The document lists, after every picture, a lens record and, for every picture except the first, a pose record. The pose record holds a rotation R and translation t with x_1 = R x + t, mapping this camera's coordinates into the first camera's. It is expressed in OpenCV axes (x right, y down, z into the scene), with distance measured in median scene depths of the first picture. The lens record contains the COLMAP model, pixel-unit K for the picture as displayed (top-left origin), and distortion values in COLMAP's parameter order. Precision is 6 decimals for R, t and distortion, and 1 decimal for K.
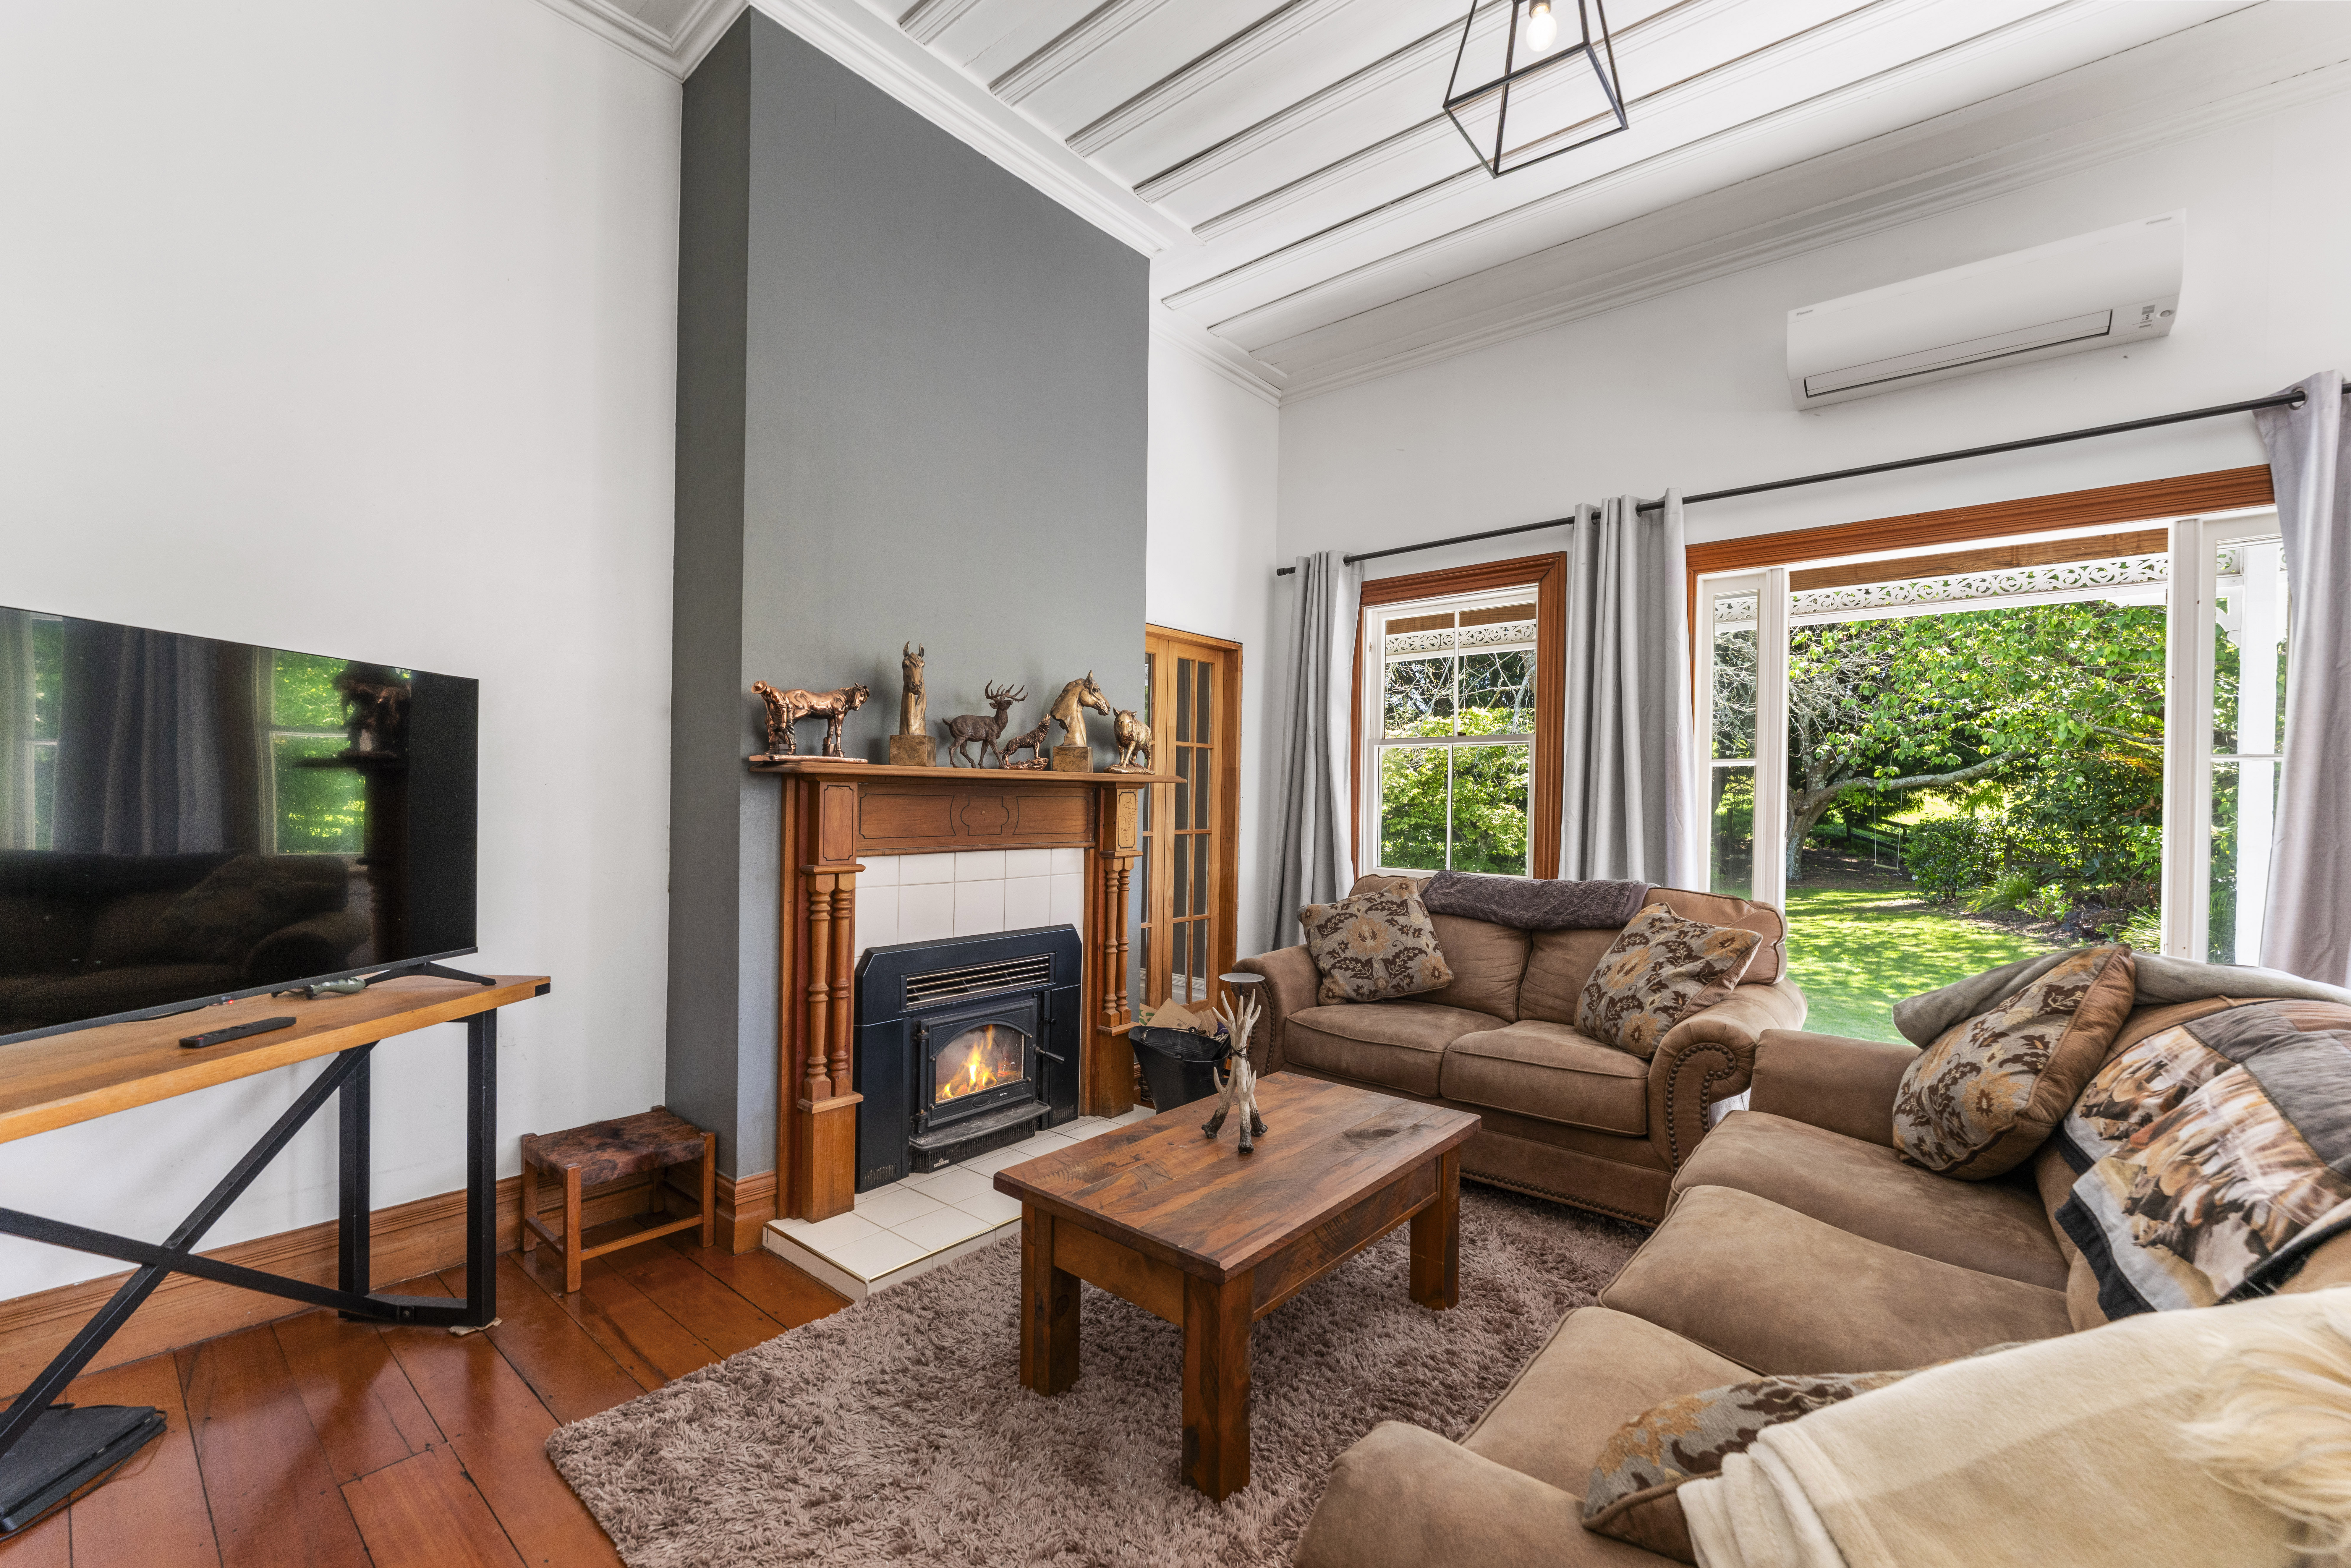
lens RADIAL K [[953.2, 0, 1182.0], [0, 953.2, 805.4], [0, 0, 1]] dist [-0.001636, -0.000348]
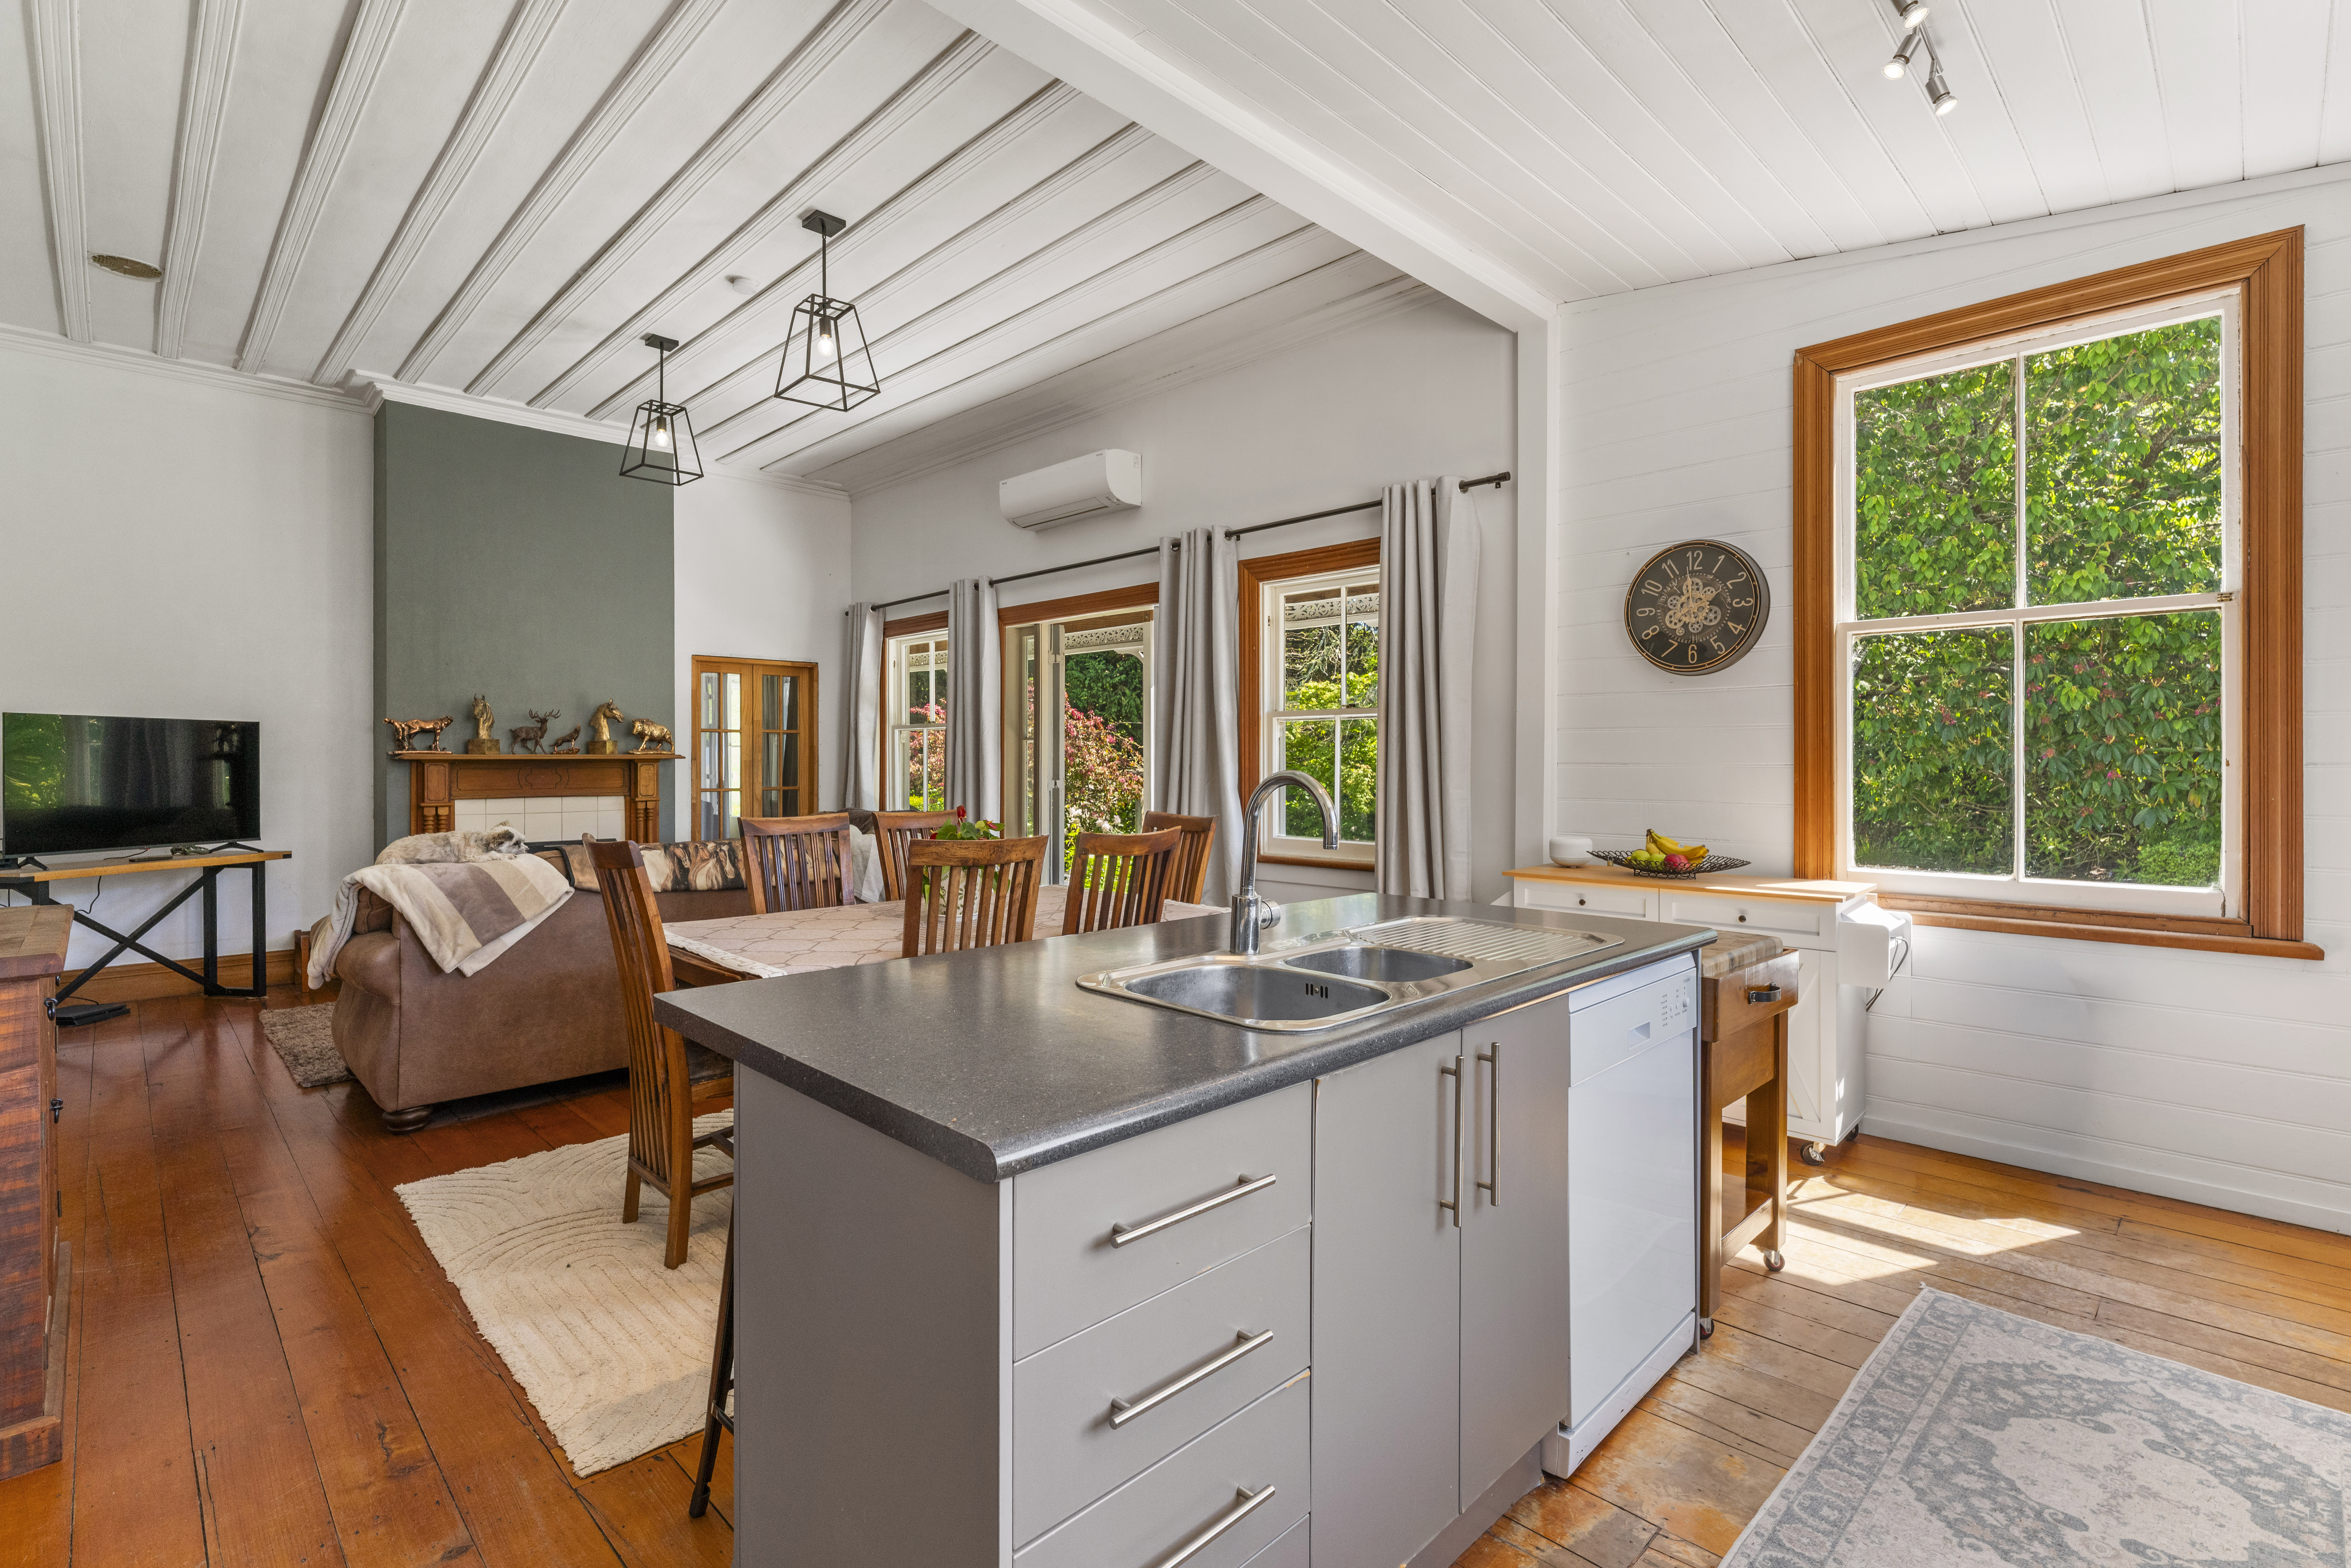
lens RADIAL K [[1073.3, 0, 1182.6], [0, 1073.3, 769.6], [0, 0, 1]] dist [-0.004436, 0.000388]
pose [[0.995917, -0.014298, -0.089140, 1.183057], [0.014175, 0.999898, -0.002008, 0.013952], [0.089159, 0.000736, 0.996017, -0.952487]]
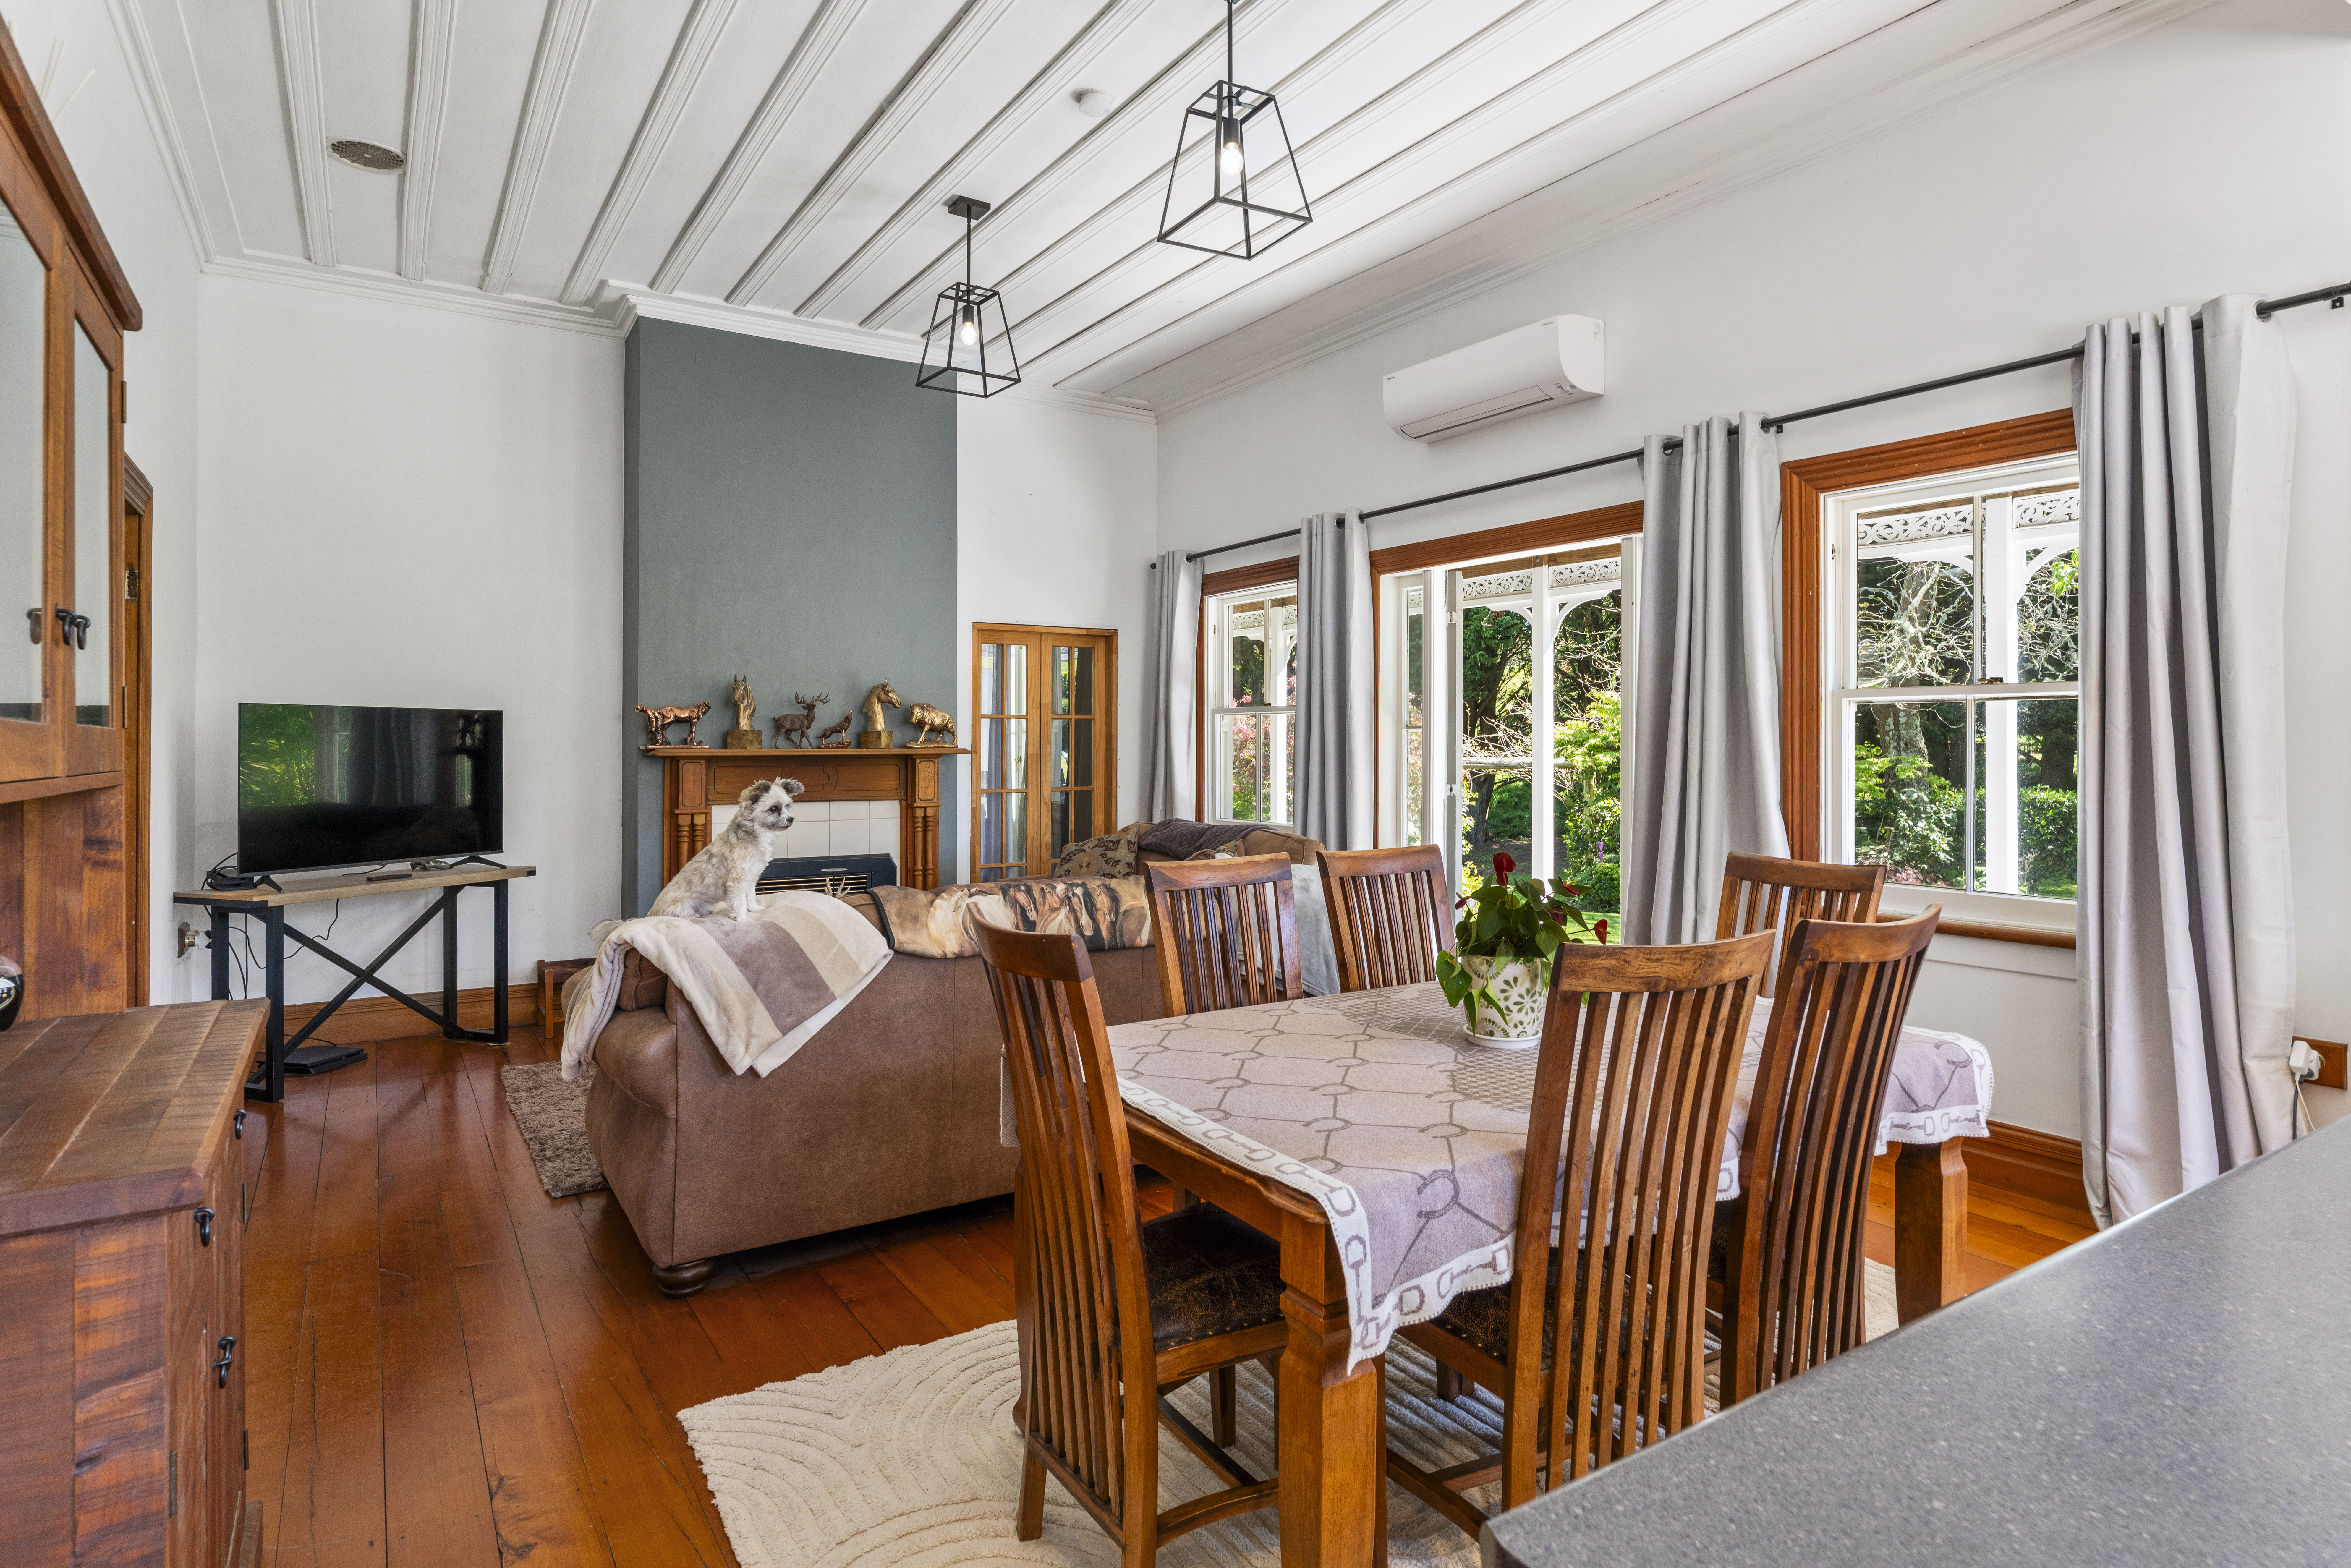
lens RADIAL K [[1252.0, 0, 1185.1], [0, 1252.0, 742.4], [0, 0, 1]] dist [-0.003831, 0.000975]
pose [[0.955628, -0.013730, -0.294257, 0.903490], [0.010359, 0.999862, -0.013010, -0.014547], [0.294395, 0.009385, 0.955638, -0.689428]]
